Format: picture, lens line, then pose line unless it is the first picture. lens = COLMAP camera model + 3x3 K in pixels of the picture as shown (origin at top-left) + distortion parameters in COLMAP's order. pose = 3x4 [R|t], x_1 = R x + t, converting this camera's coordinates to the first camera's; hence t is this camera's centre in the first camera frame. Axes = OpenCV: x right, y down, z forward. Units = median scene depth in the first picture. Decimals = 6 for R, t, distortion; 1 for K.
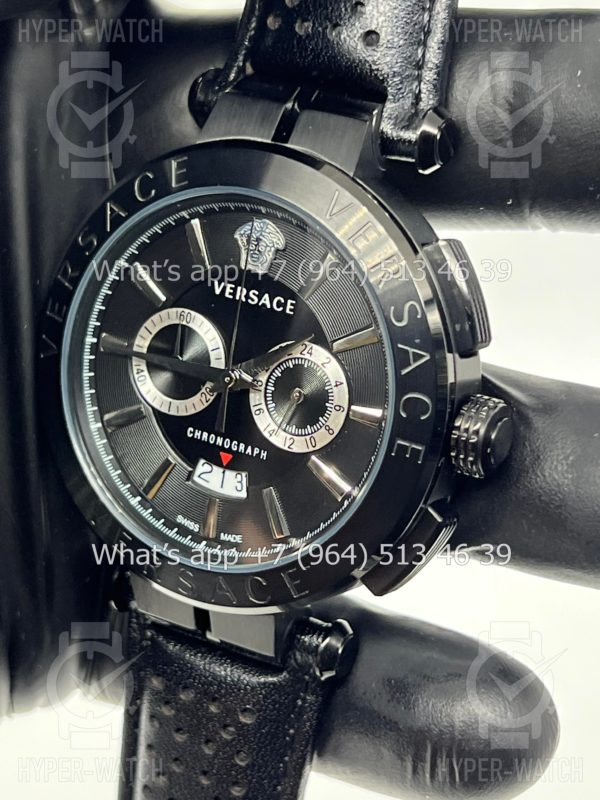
lens RADIAL K [[1865.1, 0, 293.3], [0, 1865.1, 401.9], [0, 0, 1]] dist [0.150085, 0.000000]
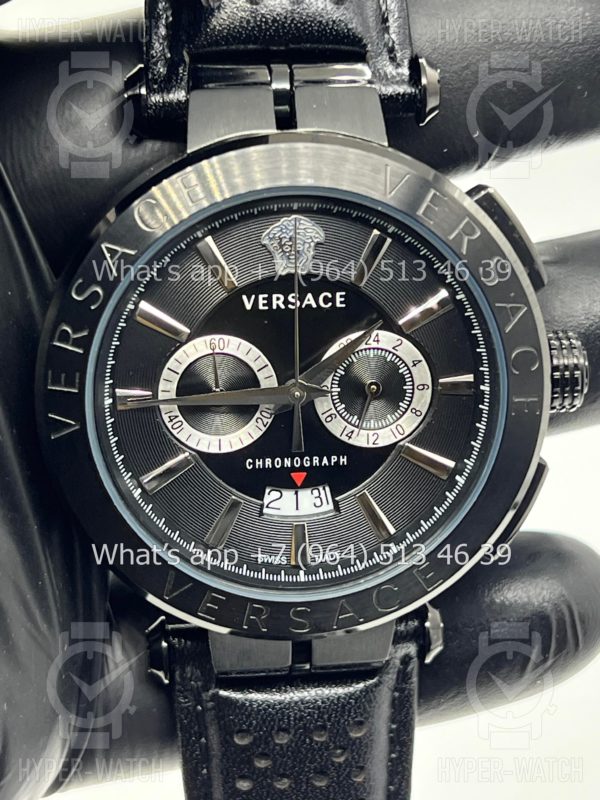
lens RADIAL K [[1865.1, 0, 301.5], [0, 1865.1, 393.7], [0, 0, 1]] dist [0.150085, 0.000000]
pose [[0.800948, -0.303985, 0.515824, -0.502547], [0.270082, 0.952330, 0.141855, -0.141009], [-0.534357, 0.025696, 0.844868, 0.222198]]
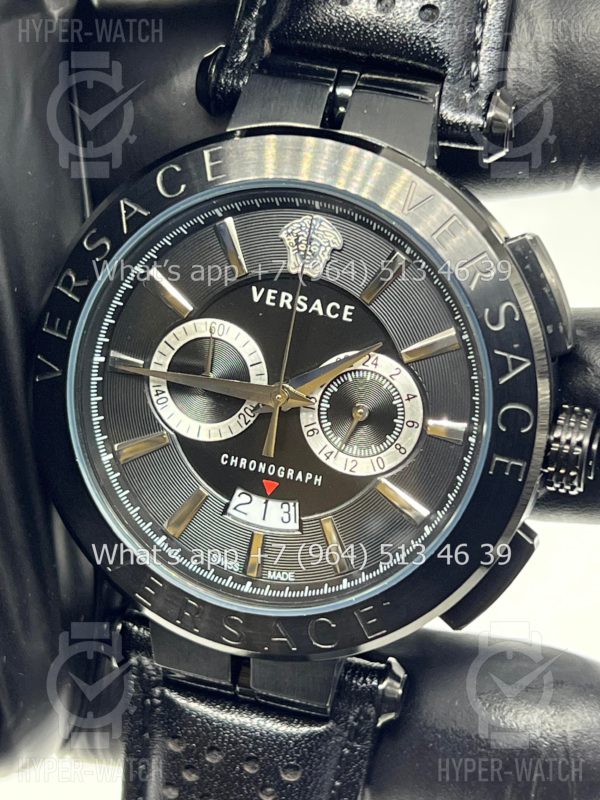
lens RADIAL K [[1865.1, 0, 302.0], [0, 1865.1, 398.7], [0, 0, 1]] dist [0.150085, 0.000000]
pose [[0.965933, -0.043853, 0.255051, -0.248107], [0.044586, 0.999001, 0.002908, -0.013472], [-0.254924, 0.008563, 0.966923, 0.140624]]
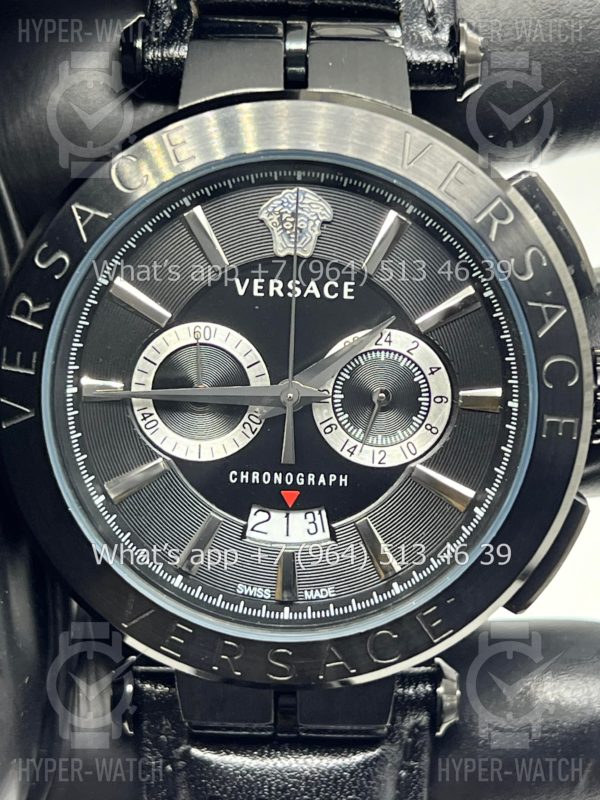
lens RADIAL K [[1865.1, 0, 303.1], [0, 1865.1, 399.4], [0, 0, 1]] dist [0.150085, 0.000000]
pose [[0.868952, -0.208214, 0.448965, -0.380606], [0.217184, 0.975603, 0.032100, -0.034666], [-0.444695, 0.069615, 0.892973, 0.293380]]
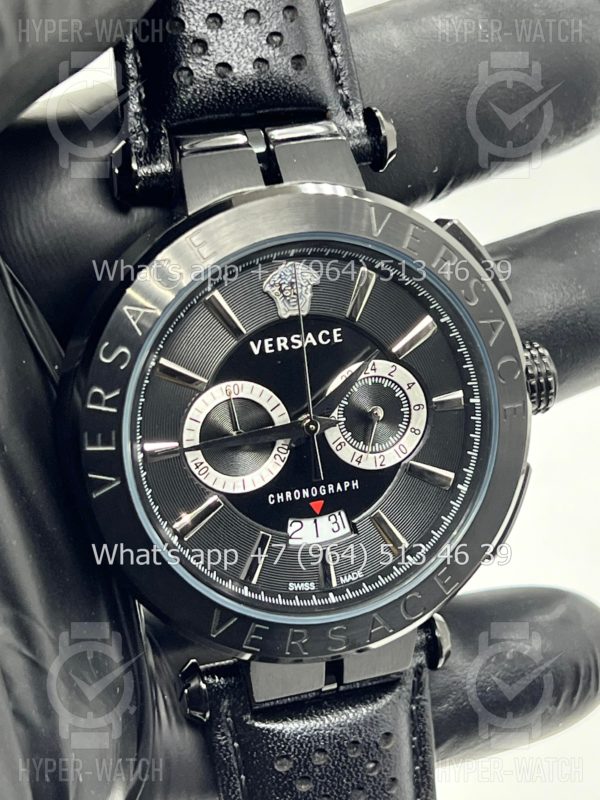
lens RADIAL K [[1865.1, 0, 297.9], [0, 1865.1, 395.2], [0, 0, 1]] dist [0.150085, 0.000000]
pose [[0.649497, -0.363043, 0.668097, -0.685546], [0.367700, 0.919047, 0.141946, -0.168664], [-0.665545, 0.153466, 0.730409, 0.281781]]
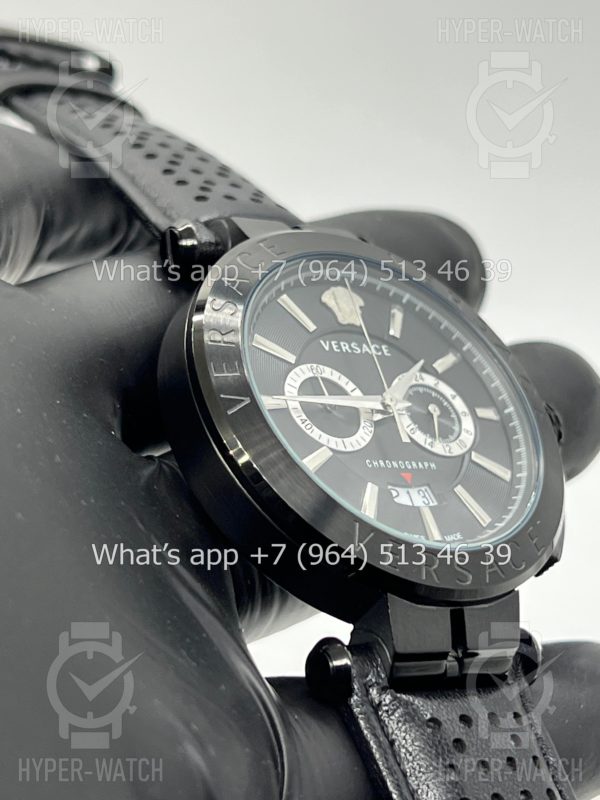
lens RADIAL K [[1865.1, 0, 298.7], [0, 1865.1, 398.4], [0, 0, 1]] dist [0.150085, 0.000000]
pose [[0.383872, 0.157933, 0.909780, -1.024840], [0.530232, 0.768932, -0.357208, 0.339994], [-0.755974, 0.619517, 0.211430, 0.806046]]
